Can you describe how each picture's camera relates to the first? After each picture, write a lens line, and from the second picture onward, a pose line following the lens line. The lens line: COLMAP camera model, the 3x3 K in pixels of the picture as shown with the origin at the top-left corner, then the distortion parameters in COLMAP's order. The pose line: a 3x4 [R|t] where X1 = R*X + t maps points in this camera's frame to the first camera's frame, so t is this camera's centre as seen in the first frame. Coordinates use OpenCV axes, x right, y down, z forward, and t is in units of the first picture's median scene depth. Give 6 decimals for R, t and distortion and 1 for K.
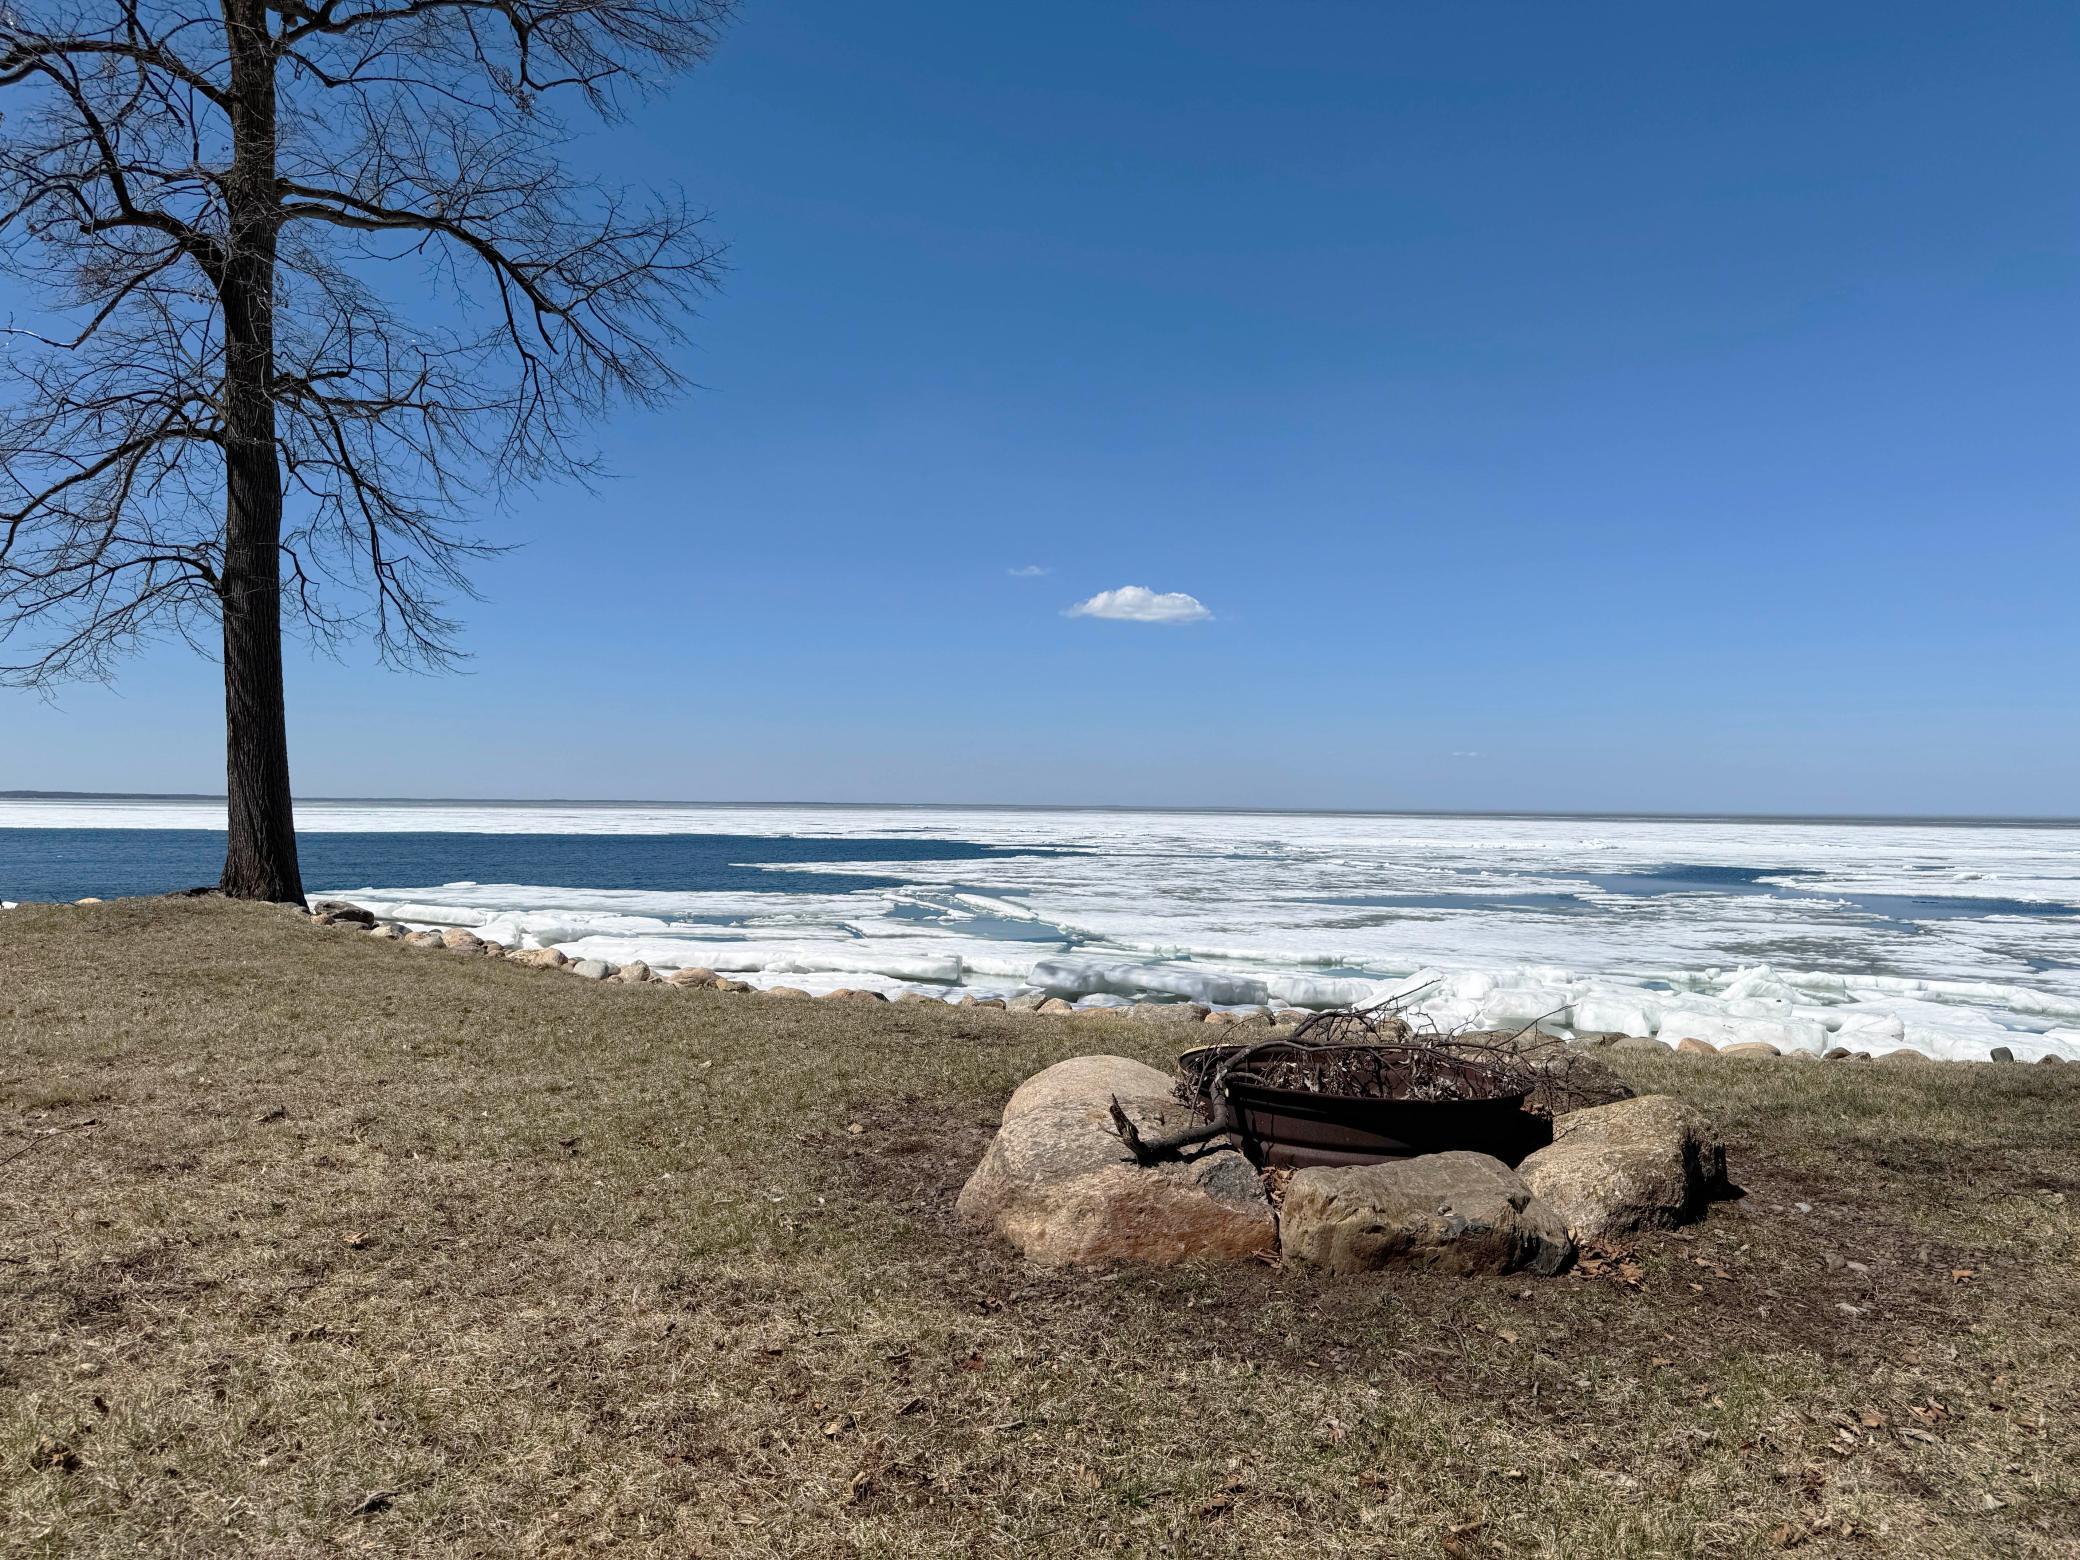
lens RADIAL K [[1453.0, 0, 1040.0], [0, 1453.0, 780.0], [0, 0, 1]] dist [0.150803, -0.215941]
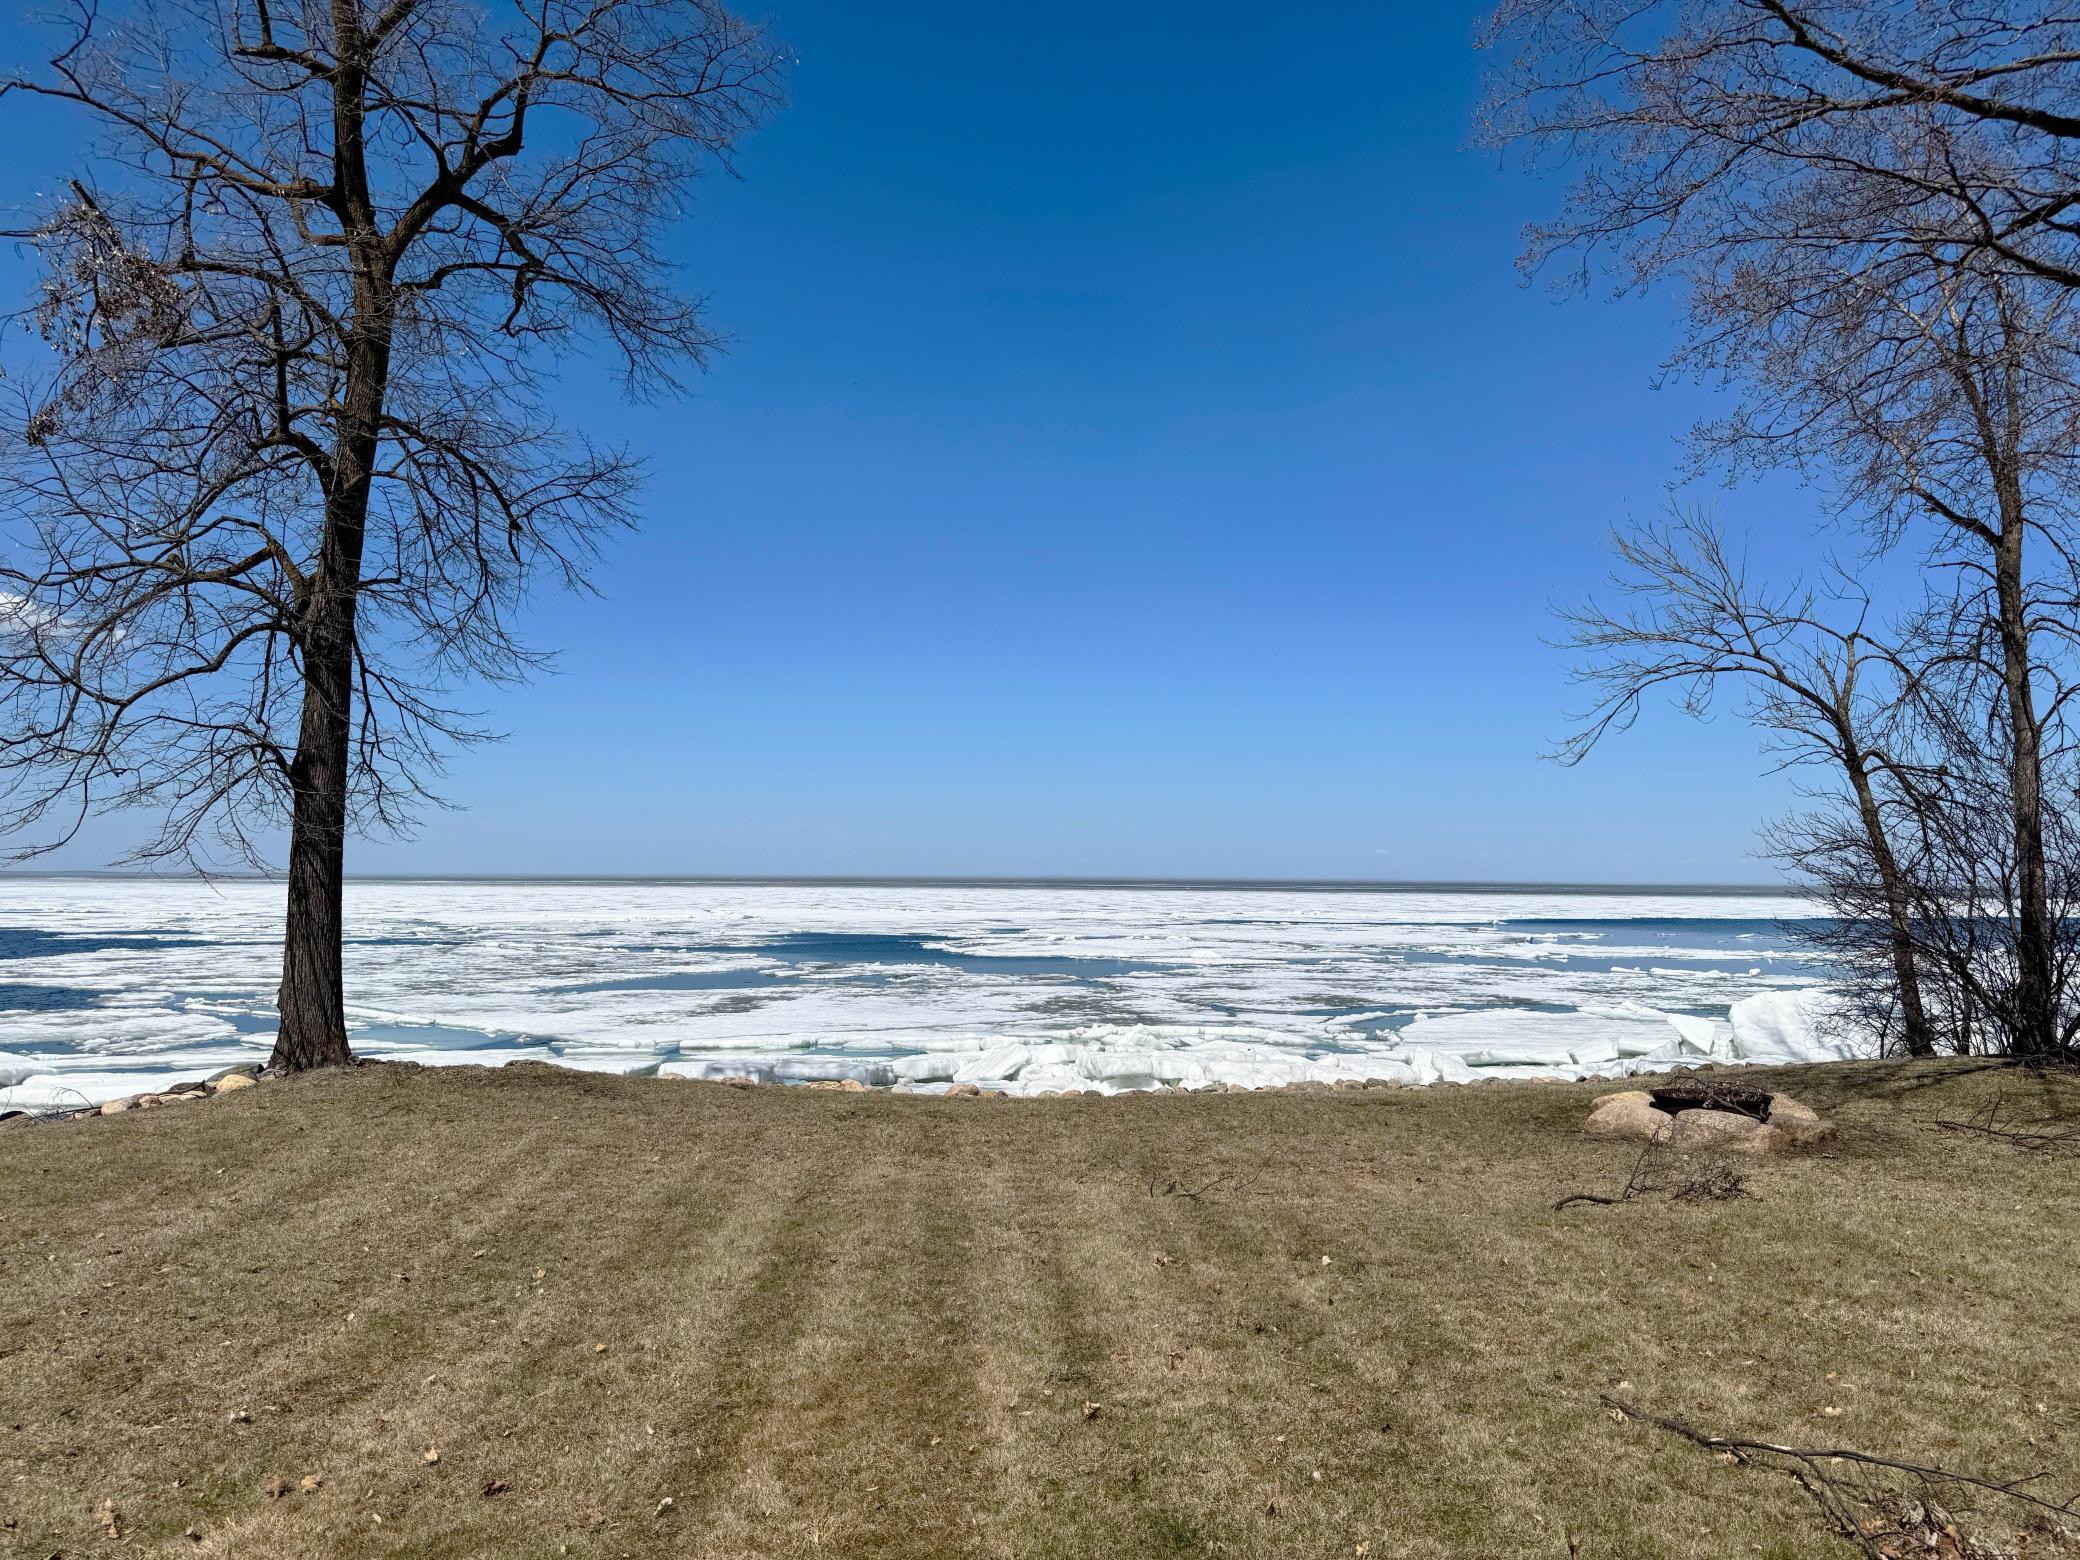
lens RADIAL K [[1453.0, 0, 1040.0], [0, 1453.0, 780.0], [0, 0, 1]] dist [0.150803, -0.215941]
pose [[0.811450, 0.034366, 0.583410, -0.295281], [-0.009196, 0.998897, -0.046051, -0.031811], [-0.584349, 0.032003, 0.810871, -0.070930]]
